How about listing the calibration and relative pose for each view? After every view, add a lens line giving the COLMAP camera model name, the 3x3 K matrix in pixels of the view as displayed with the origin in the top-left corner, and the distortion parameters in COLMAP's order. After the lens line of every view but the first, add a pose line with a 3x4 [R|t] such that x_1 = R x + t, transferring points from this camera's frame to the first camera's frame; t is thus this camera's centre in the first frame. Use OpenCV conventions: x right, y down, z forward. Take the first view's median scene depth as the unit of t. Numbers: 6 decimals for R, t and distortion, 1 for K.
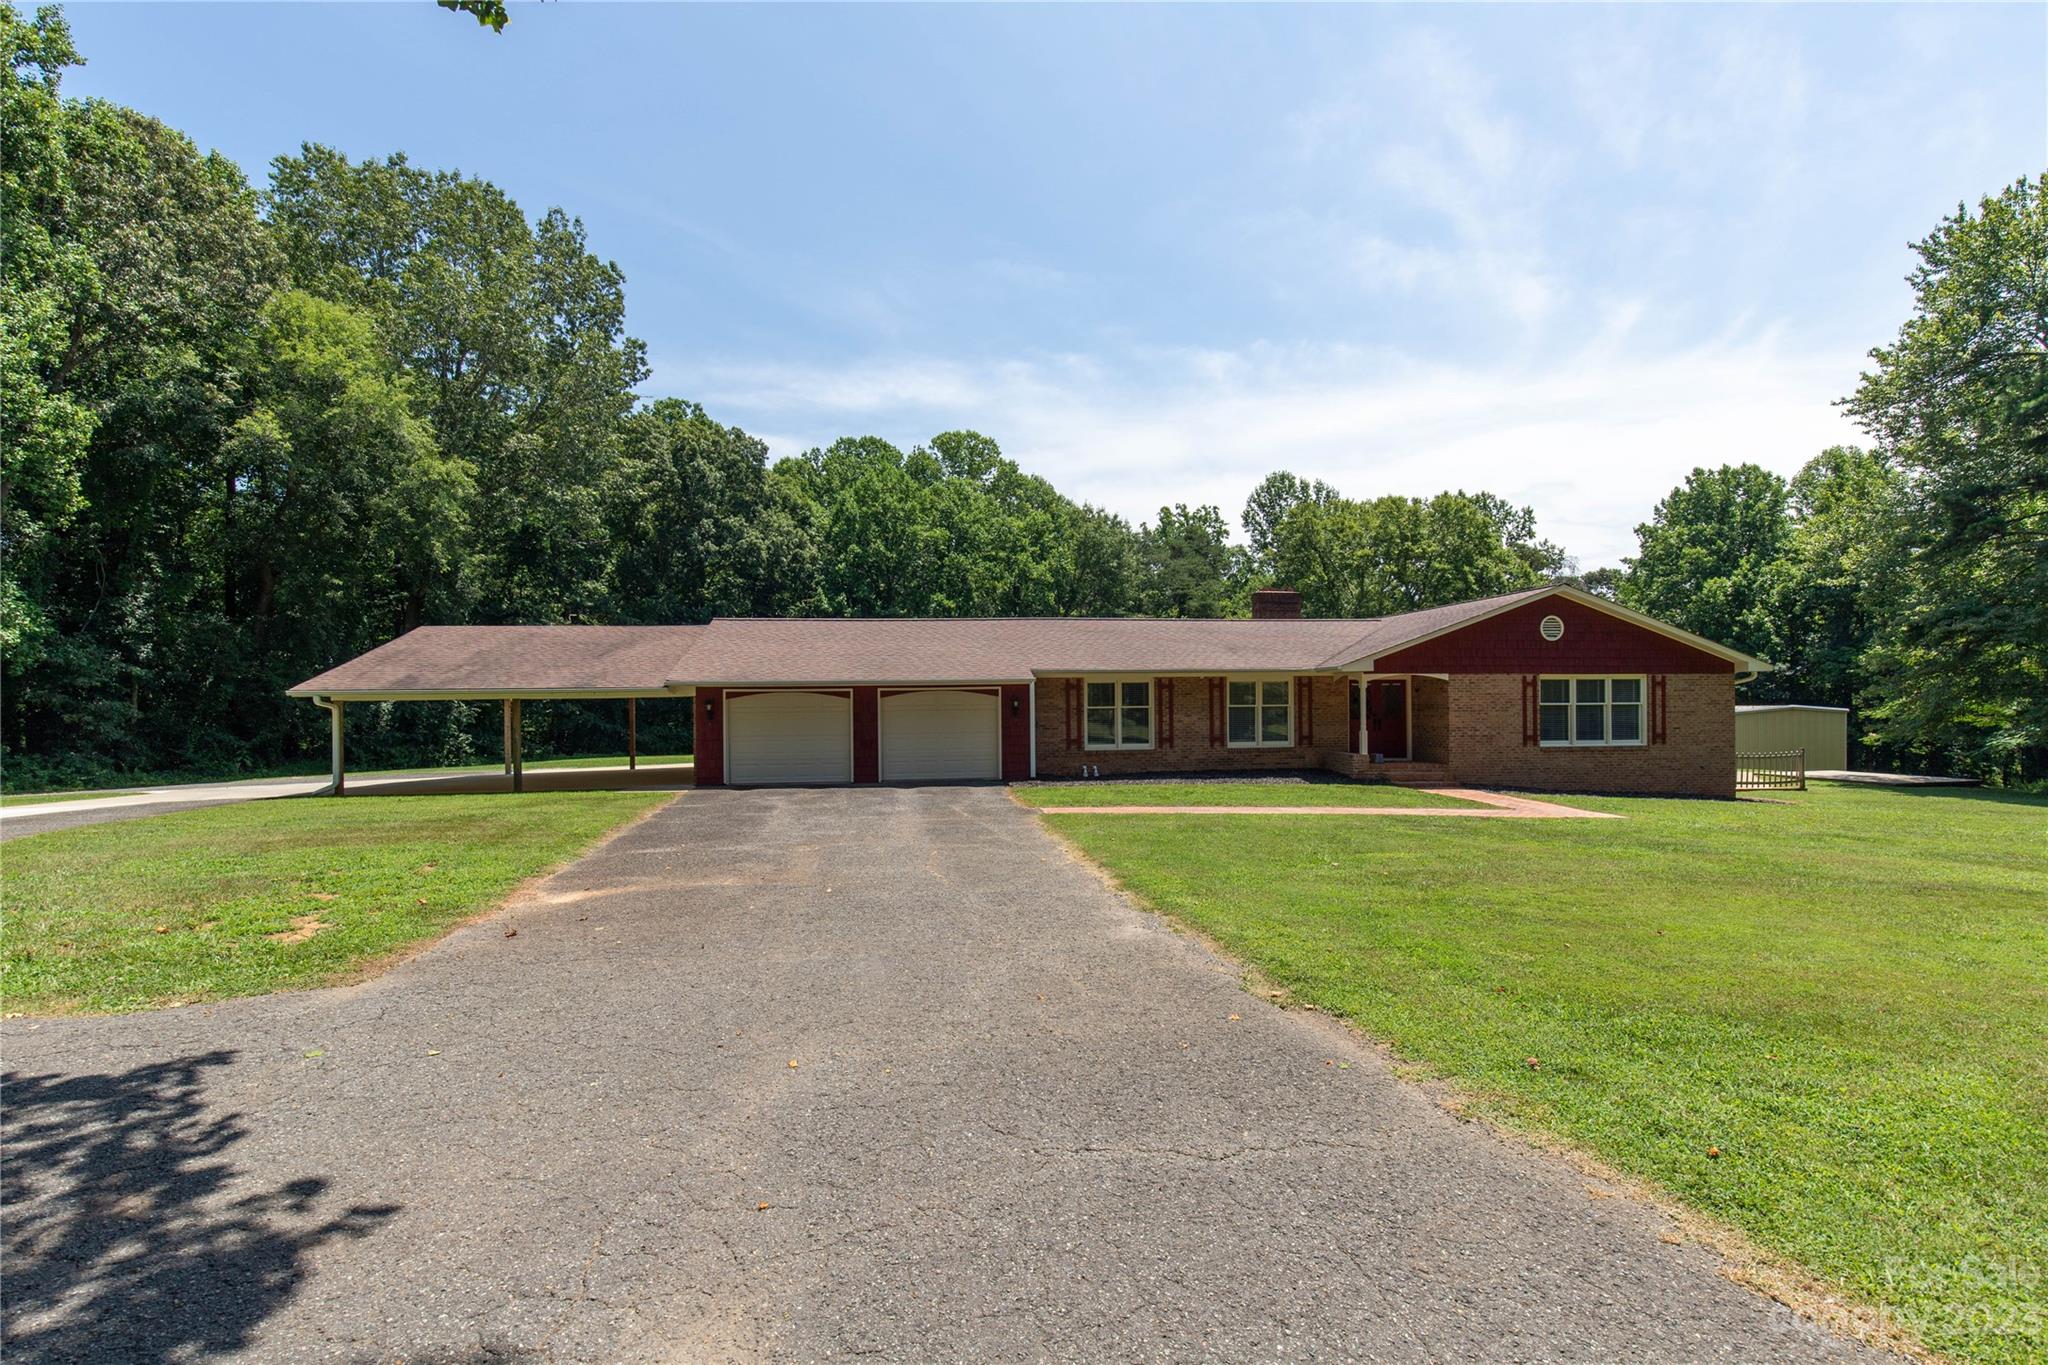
lens RADIAL K [[925.1, 0, 1022.7], [0, 925.1, 689.6], [0, 0, 1]] dist [0.002322, 0.000316]
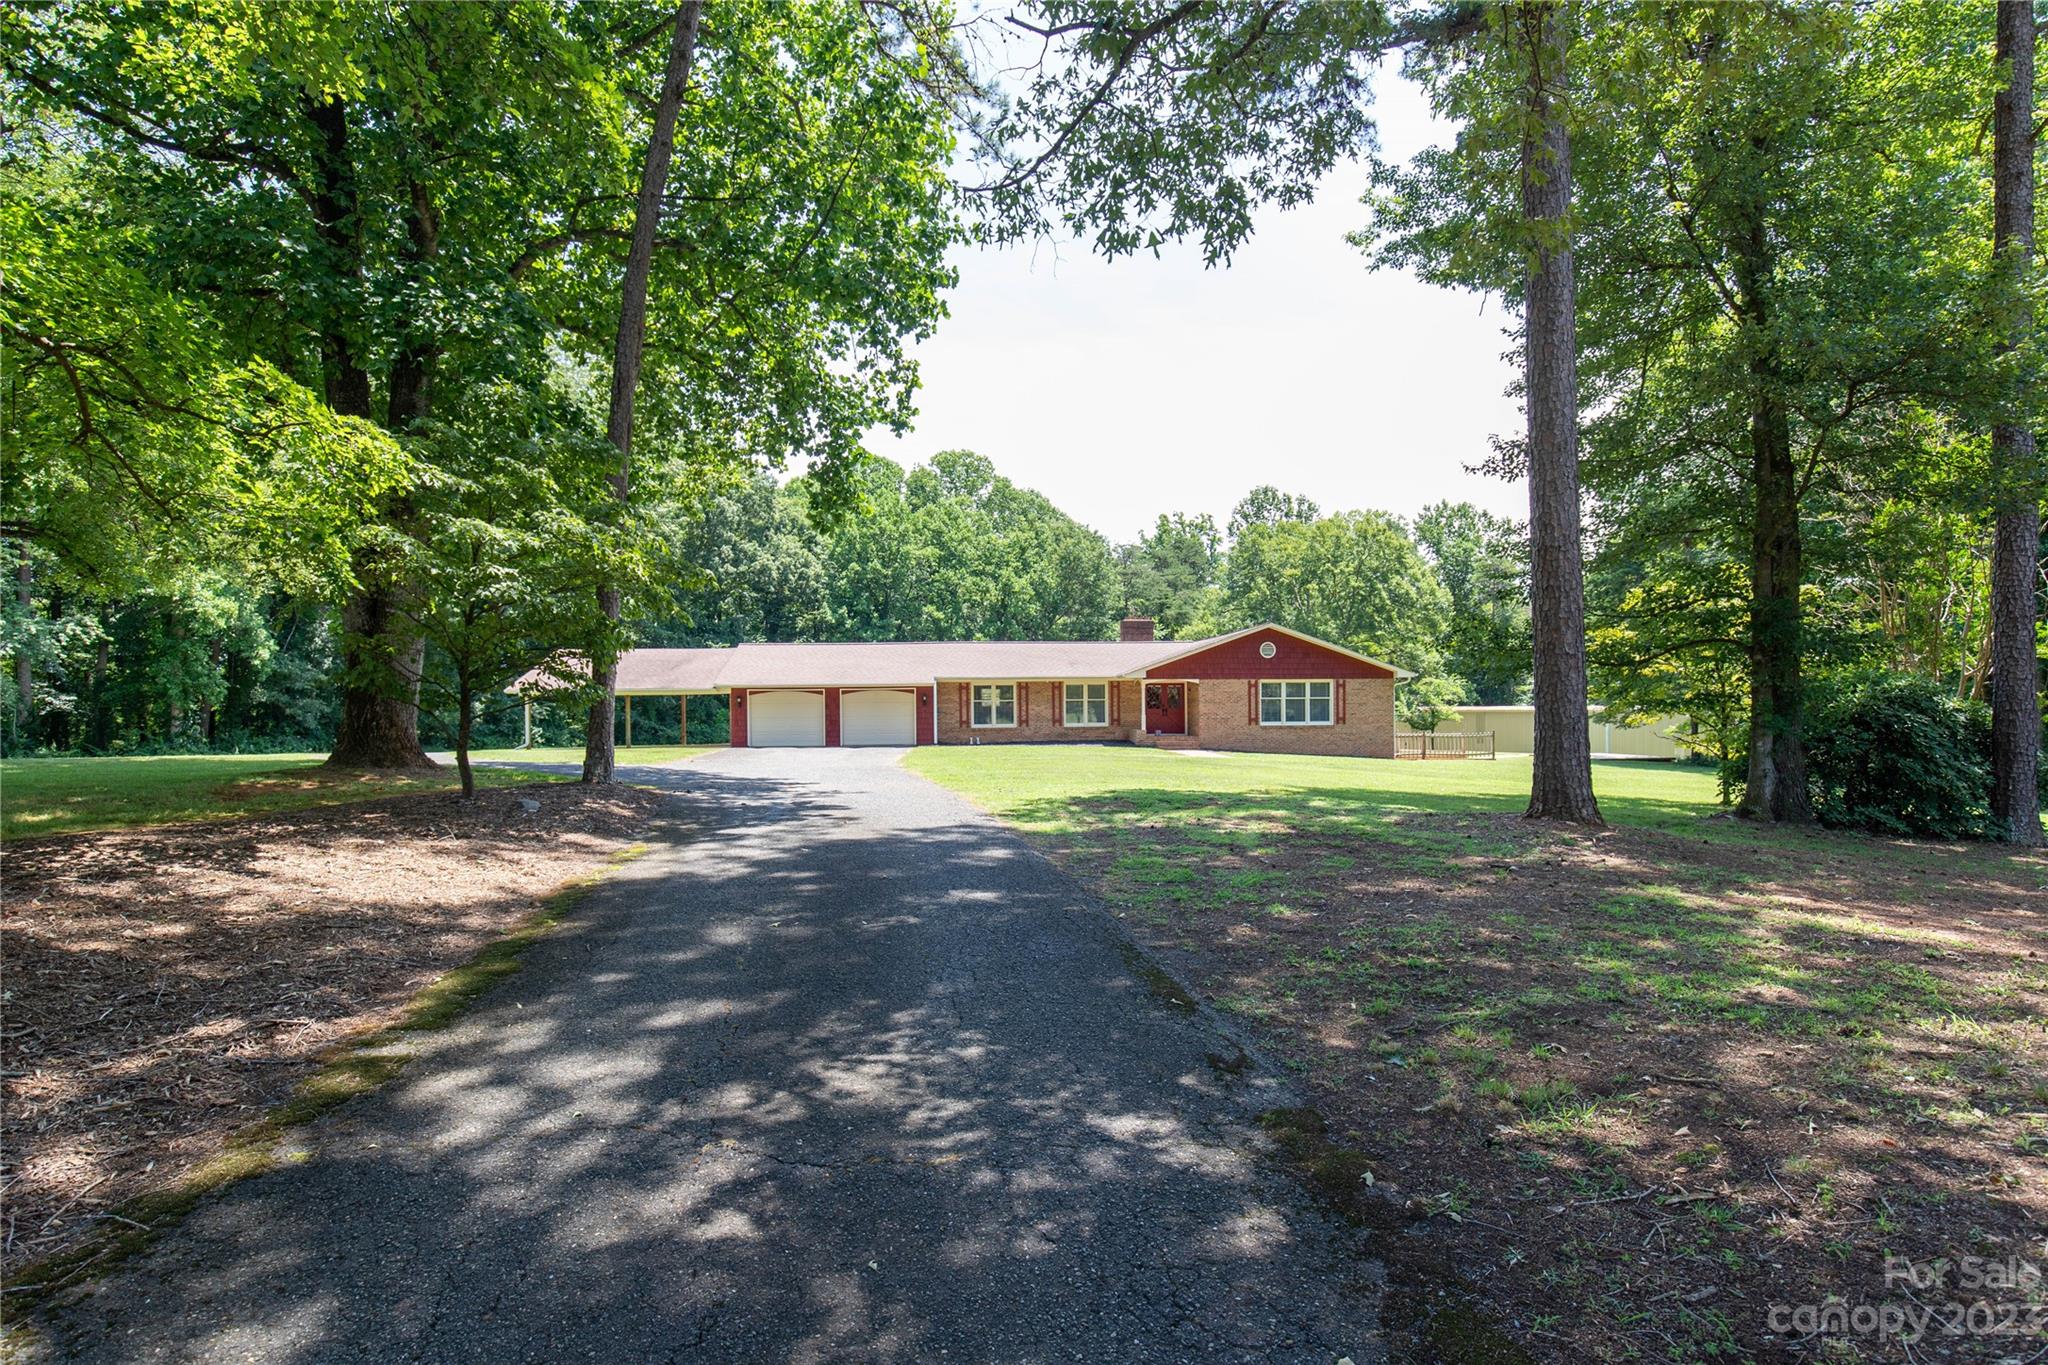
lens RADIAL K [[1043.0, 0, 1027.8], [0, 1043.0, 698.4], [0, 0, 1]] dist [-0.014397, 0.000264]
pose [[0.999319, -0.000425, -0.036907, 0.092479], [0.000582, 0.999991, 0.004221, 0.003155], [0.036905, -0.004240, 0.999310, -0.316564]]
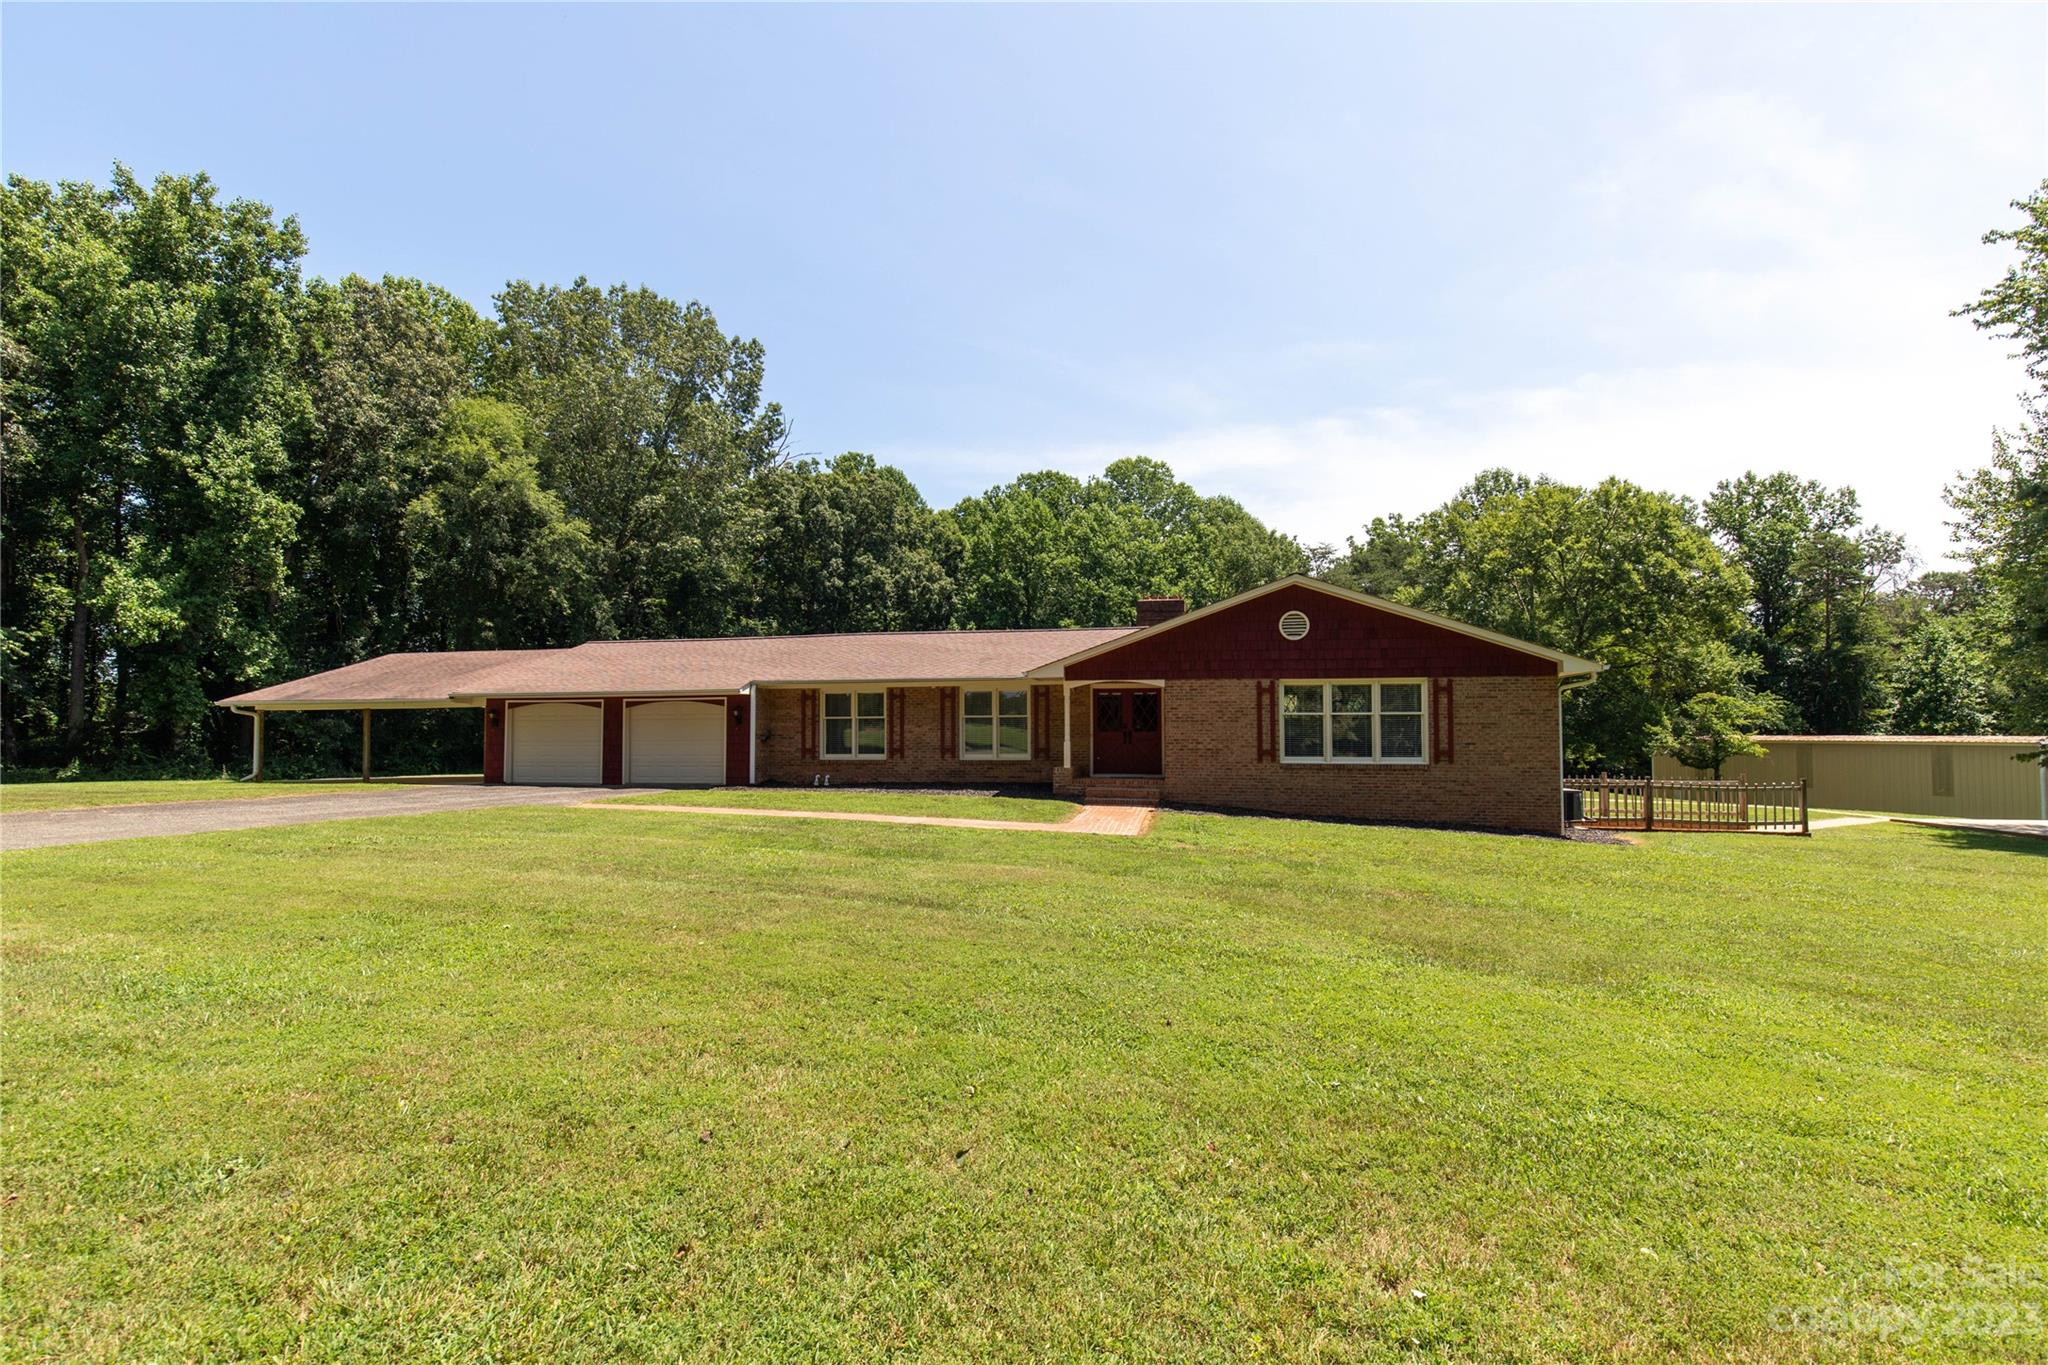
lens RADIAL K [[925.1, 0, 1028.9], [0, 925.1, 695.4], [0, 0, 1]] dist [0.002322, 0.000316]
pose [[0.944272, -0.007565, -0.329080, 0.250605], [-0.001784, 0.999604, -0.028097, 0.009292], [0.329162, 0.027119, 0.943884, 0.043711]]
